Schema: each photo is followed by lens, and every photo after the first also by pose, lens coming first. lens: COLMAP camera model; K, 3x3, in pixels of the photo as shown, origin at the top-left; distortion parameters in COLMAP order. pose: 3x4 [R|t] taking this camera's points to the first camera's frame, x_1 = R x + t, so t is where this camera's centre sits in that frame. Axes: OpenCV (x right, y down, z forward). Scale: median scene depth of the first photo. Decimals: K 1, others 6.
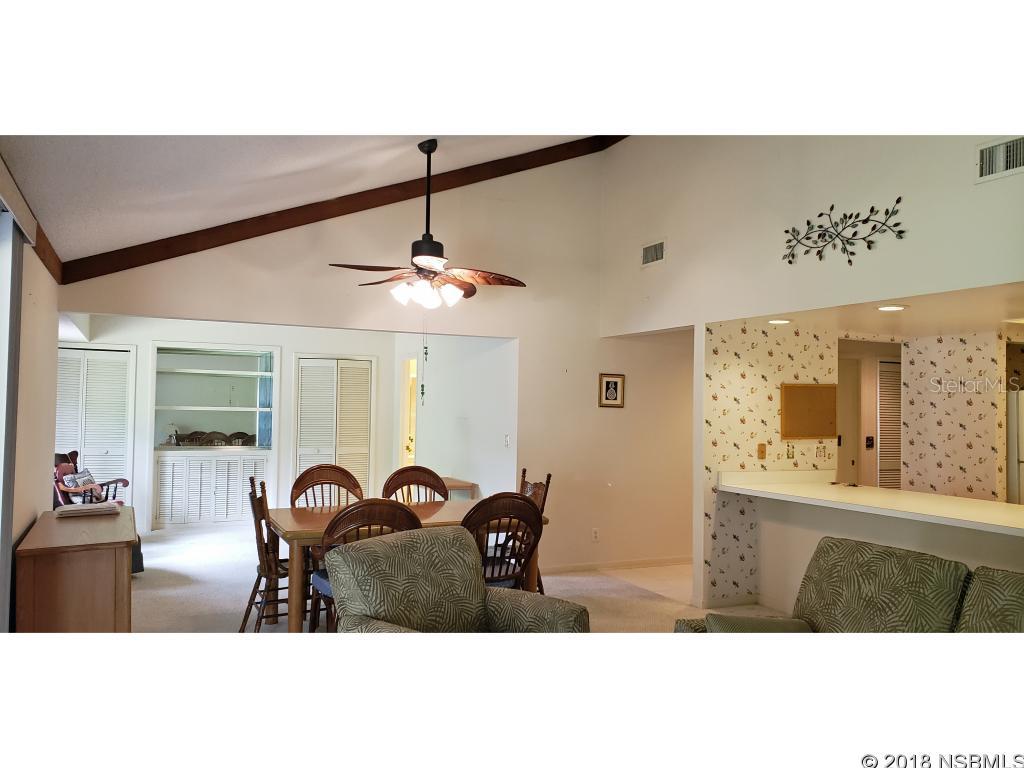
lens RADIAL K [[766.8, 0, 512.0], [0, 766.8, 384.0], [0, 0, 1]] dist [0.012484, 0.005007]
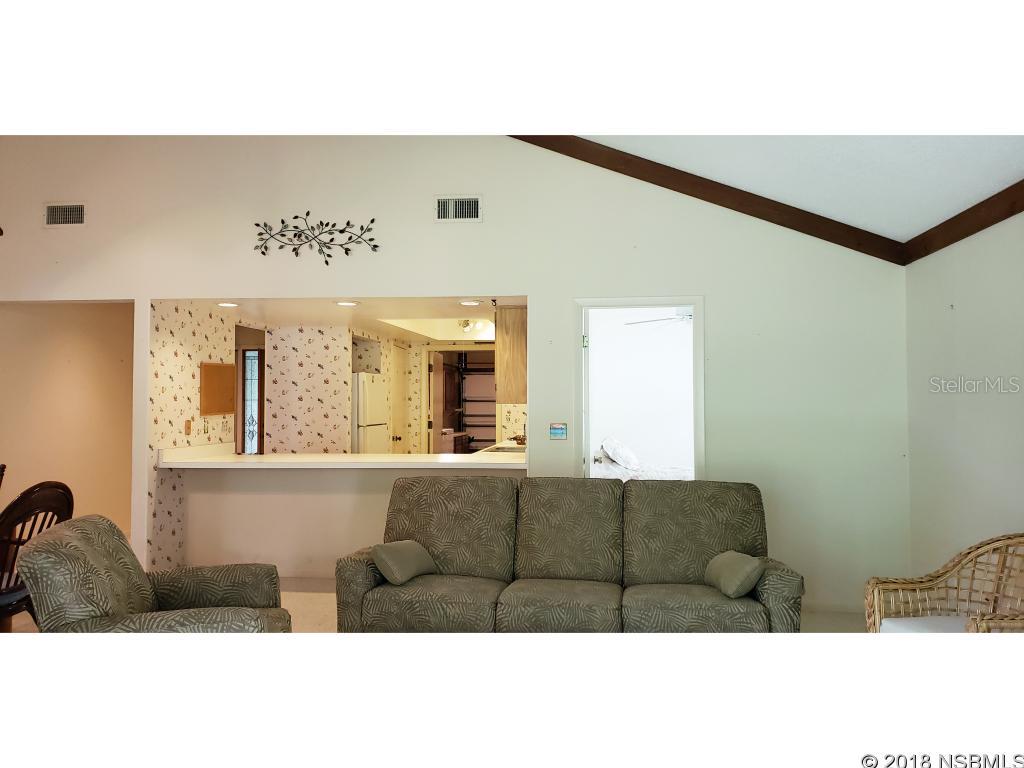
lens RADIAL K [[766.8, 0, 512.0], [0, 766.8, 384.0], [0, 0, 1]] dist [0.012484, 0.005007]
pose [[0.549485, 0.000584, 0.835503, -0.314449], [-0.016101, 0.999821, 0.009890, 0.012224], [-0.835348, -0.018887, 0.549397, 0.069472]]
